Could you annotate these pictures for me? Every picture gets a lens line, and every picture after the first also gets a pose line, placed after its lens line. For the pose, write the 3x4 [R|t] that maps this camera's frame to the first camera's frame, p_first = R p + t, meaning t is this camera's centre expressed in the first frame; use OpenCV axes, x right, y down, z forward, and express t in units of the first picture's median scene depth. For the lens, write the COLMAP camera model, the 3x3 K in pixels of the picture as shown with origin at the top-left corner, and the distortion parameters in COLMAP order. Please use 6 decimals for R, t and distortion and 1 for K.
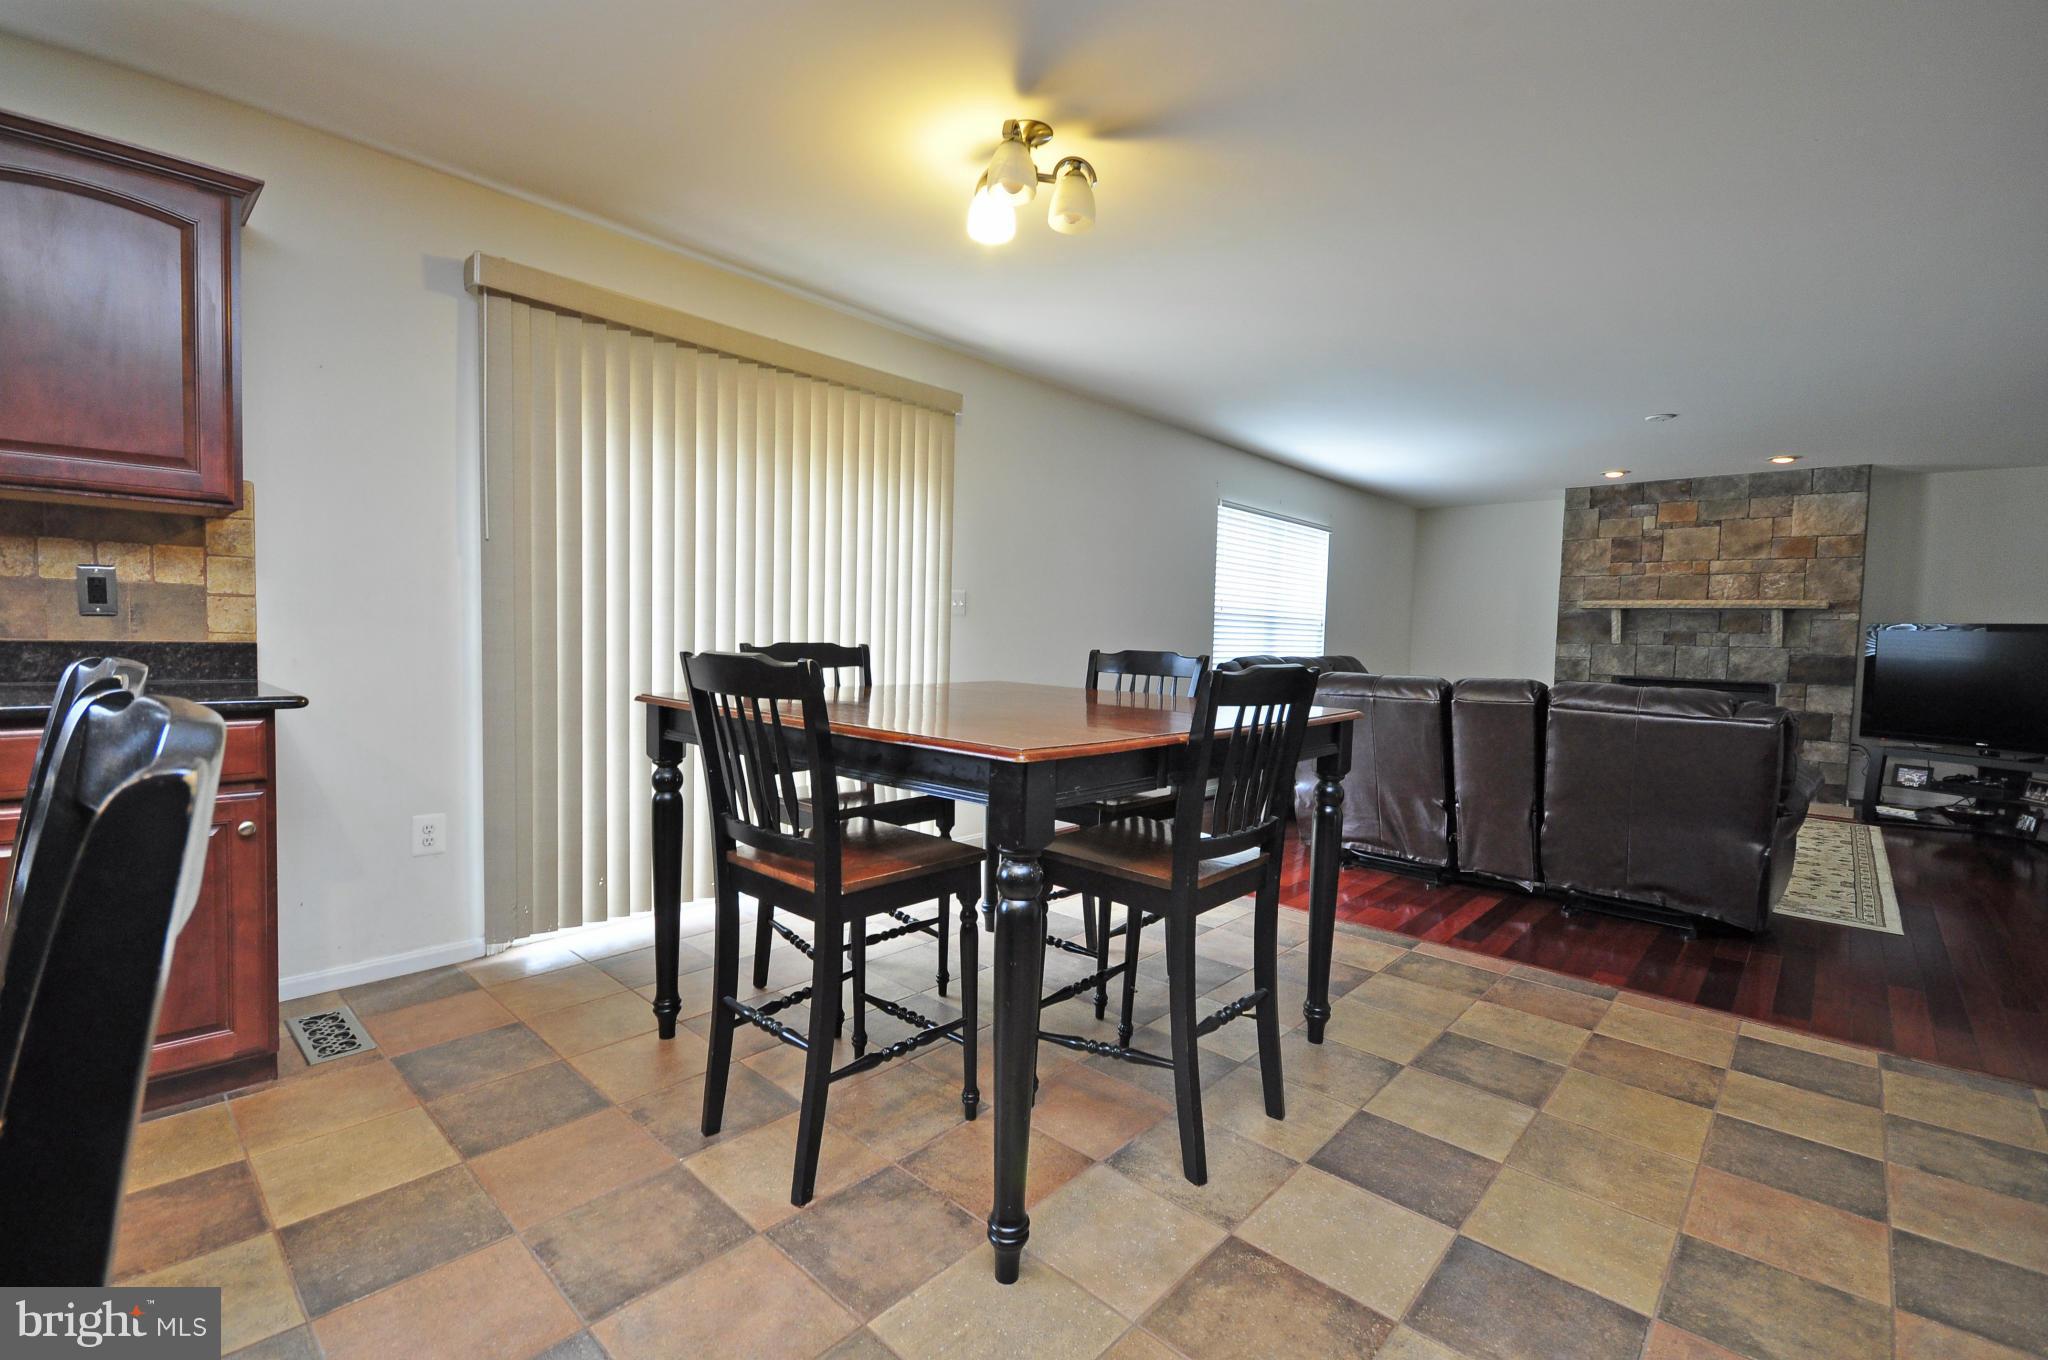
lens RADIAL K [[870.1, 0, 1027.6], [0, 870.1, 687.2], [0, 0, 1]] dist [0.019271, 0.000020]
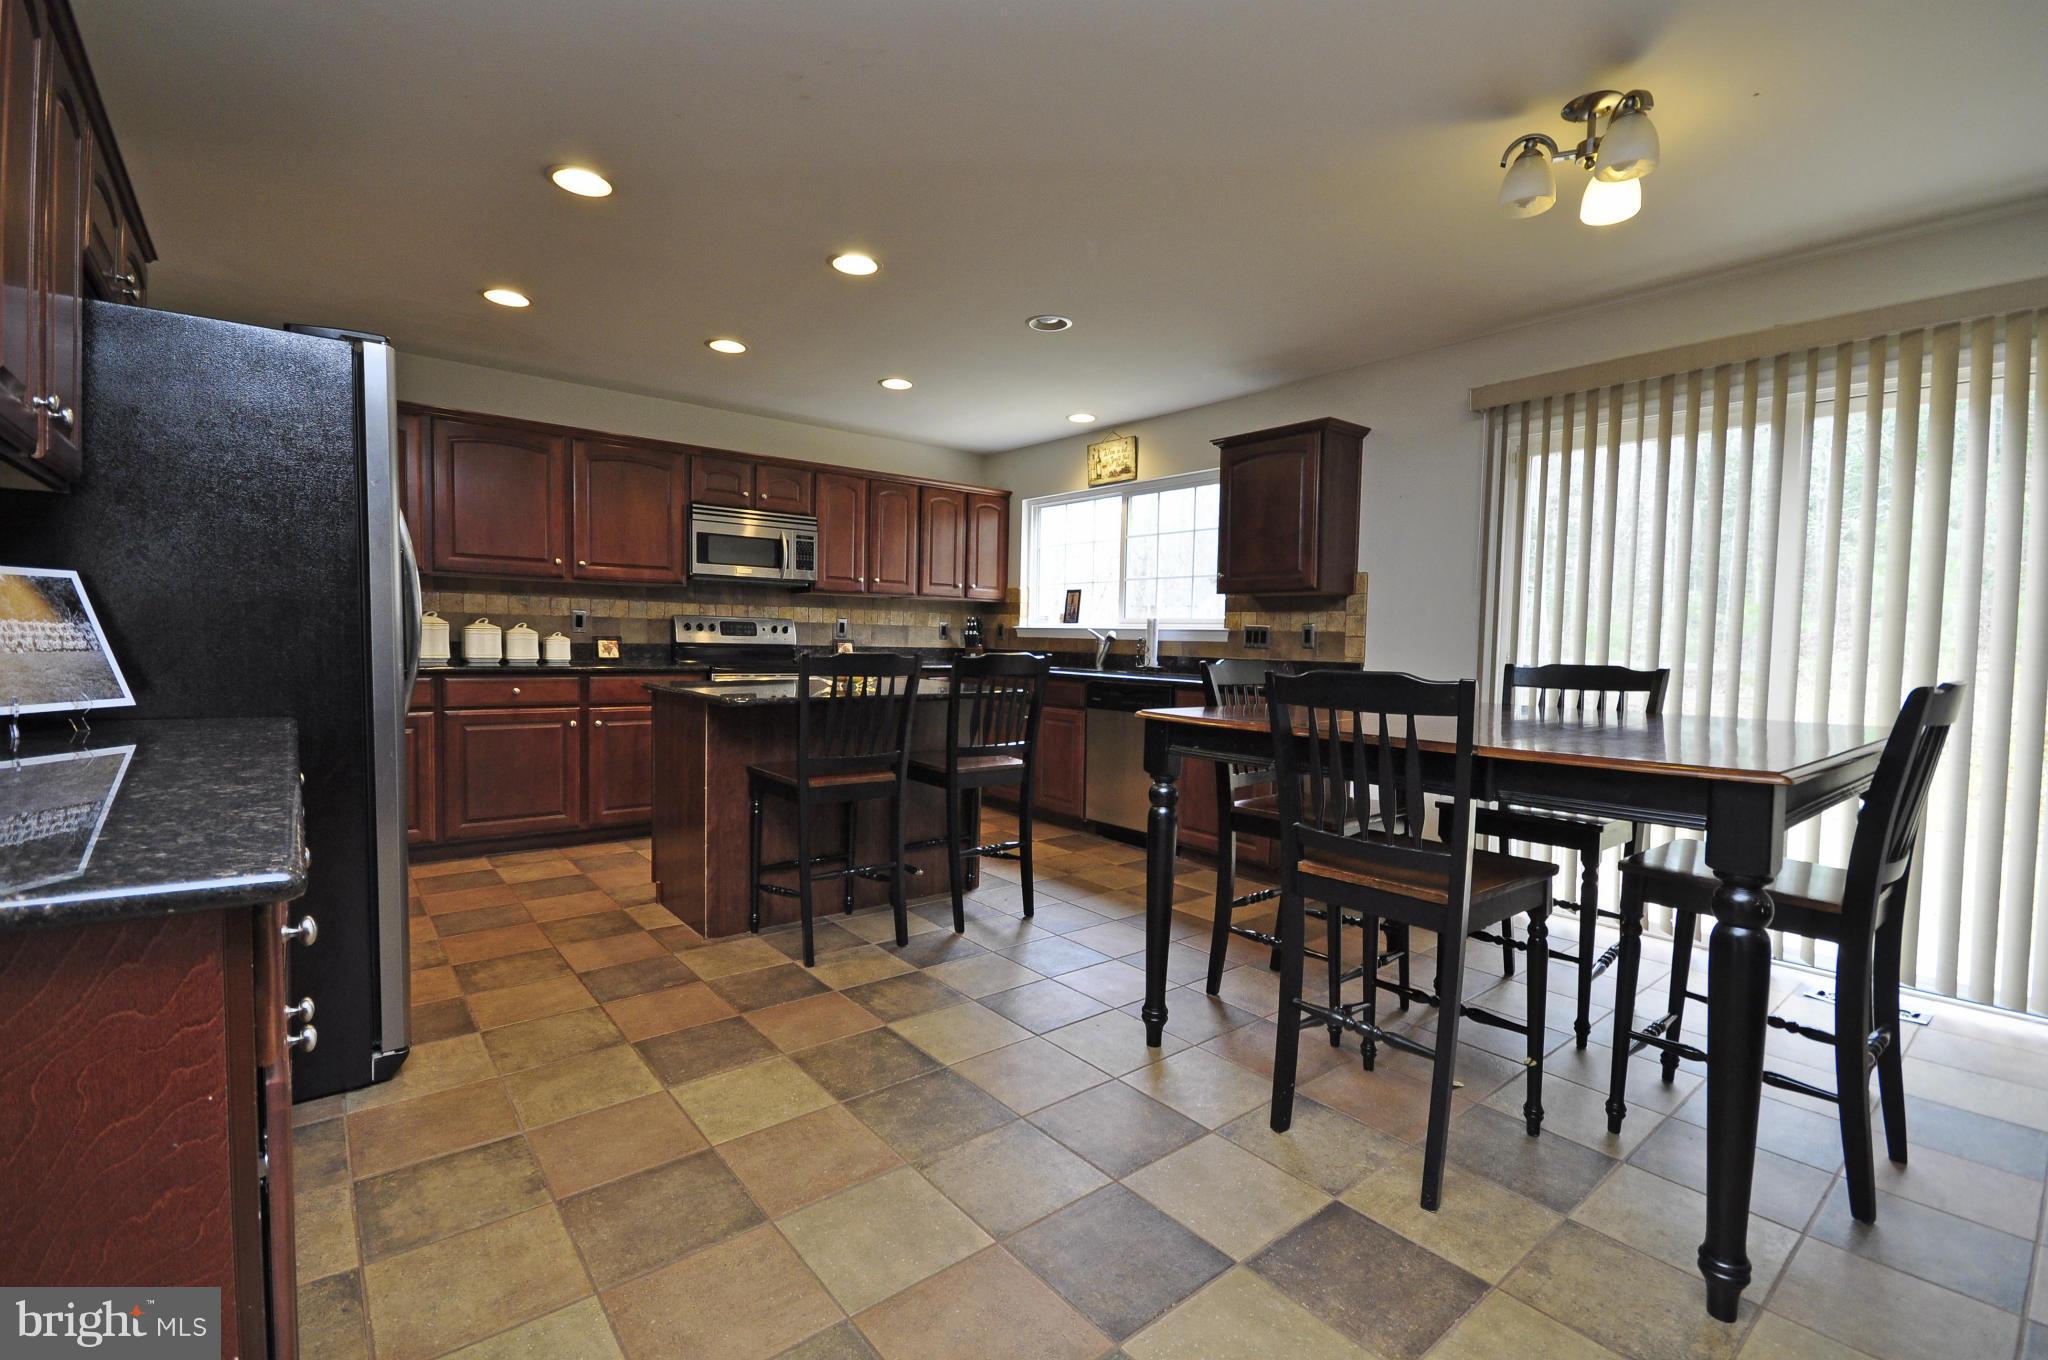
lens RADIAL K [[908.2, 0, 1017.6], [0, 908.2, 684.9], [0, 0, 1]] dist [-0.000990, -0.000145]
pose [[-0.142355, 0.013254, -0.989727, 1.079201], [-0.096607, 0.994950, 0.027219, 0.009695], [0.985090, 0.099489, -0.140356, 0.624603]]
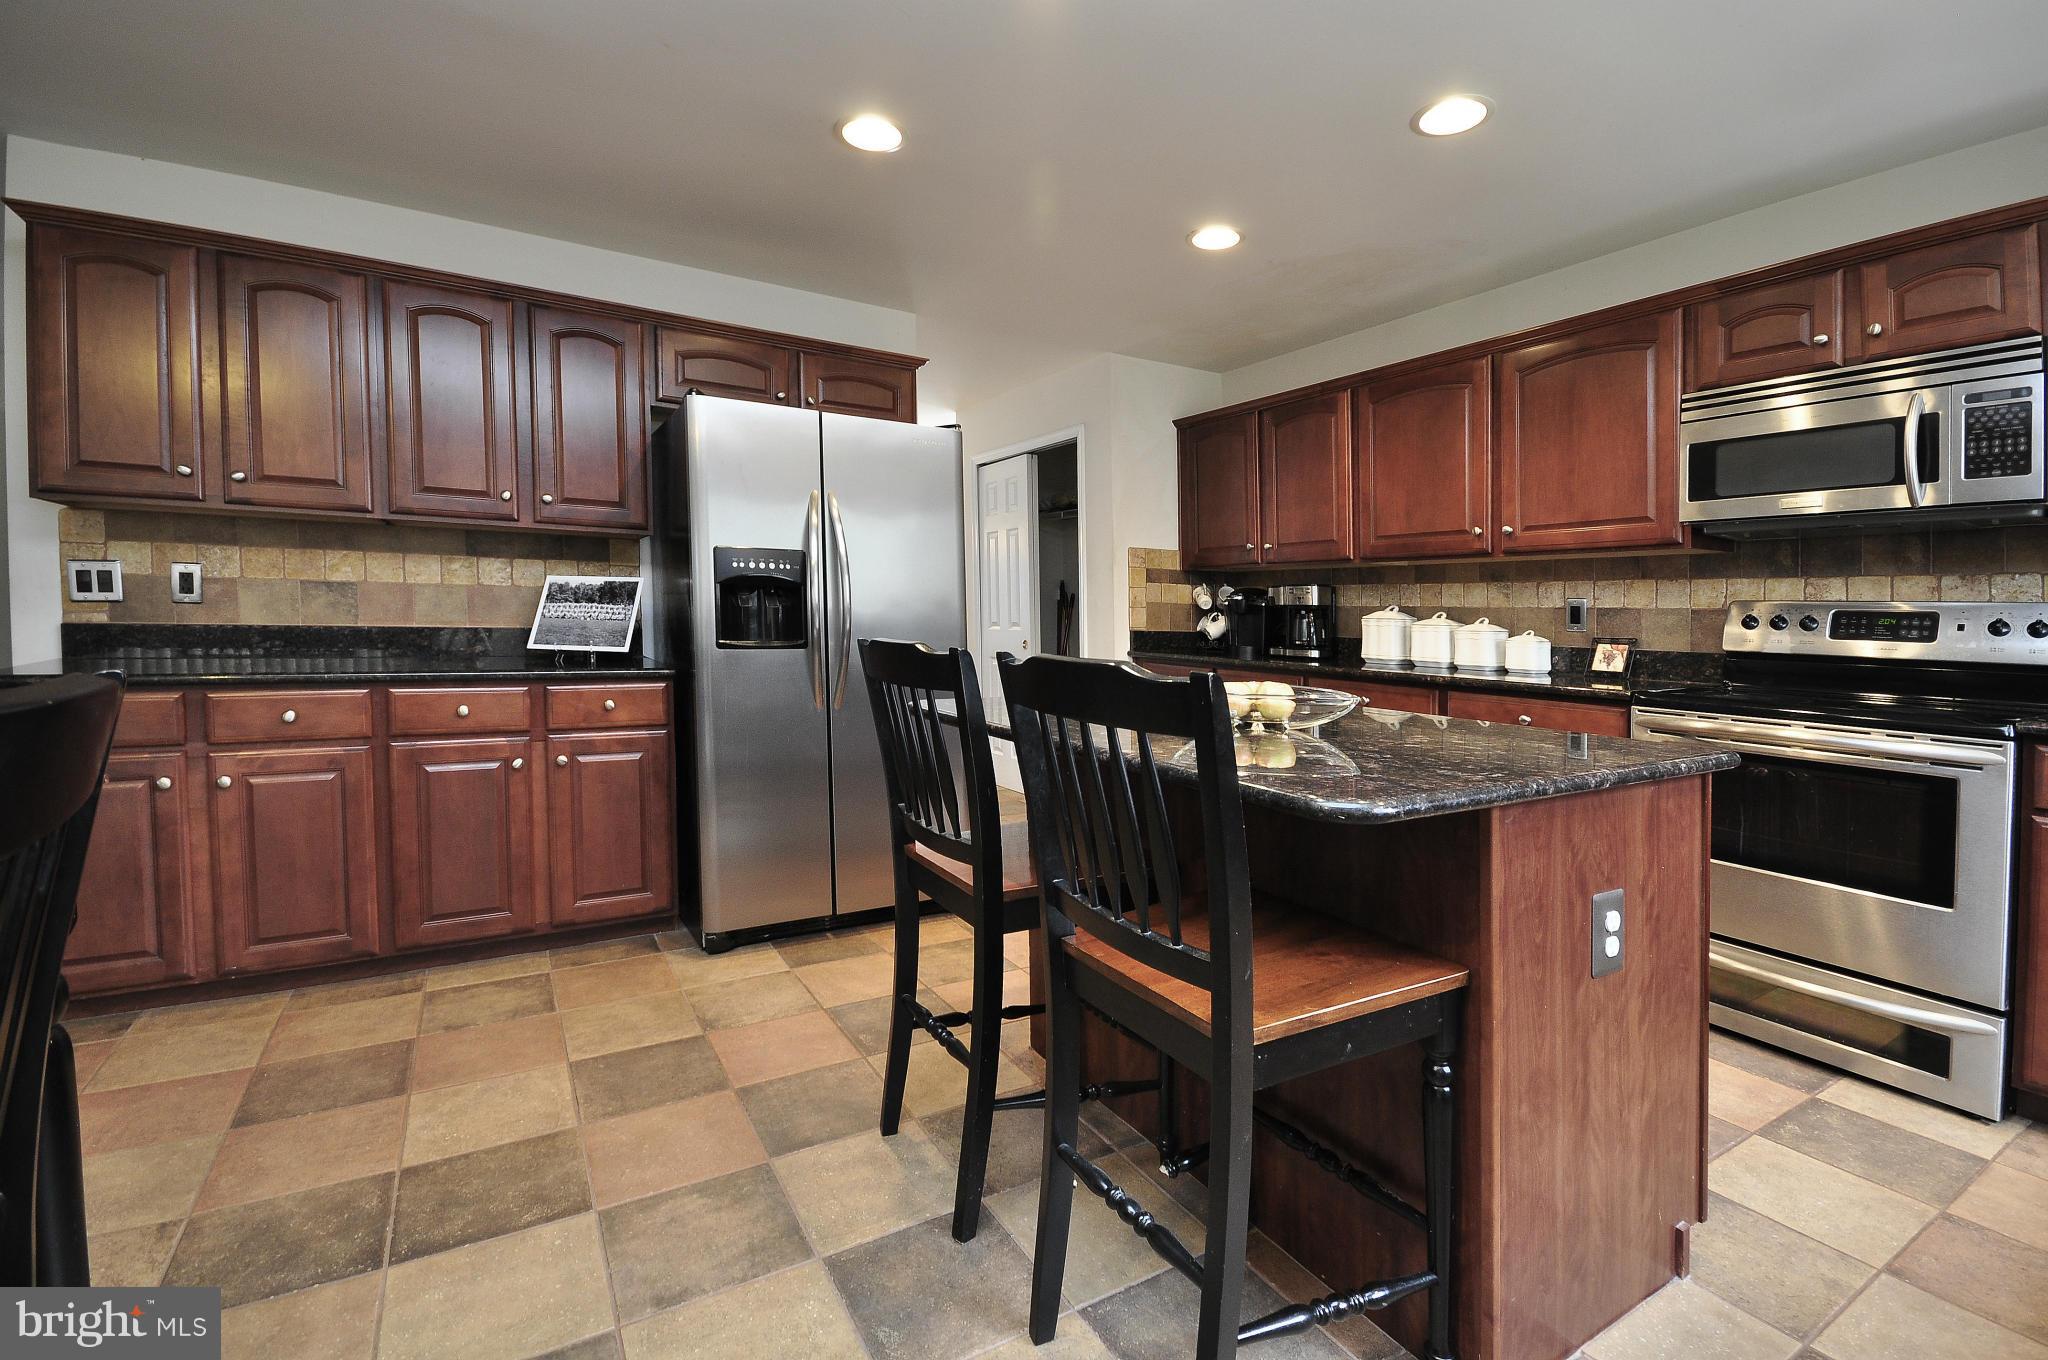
lens RADIAL K [[895.7, 0, 1025.4], [0, 895.7, 639.4], [0, 0, 1]] dist [-0.000106, 0.000007]
pose [[-0.961093, -0.066767, 0.268034, -0.507741], [-0.039108, 0.993464, 0.107239, -0.063661], [-0.273442, 0.092584, -0.957422, 0.896432]]
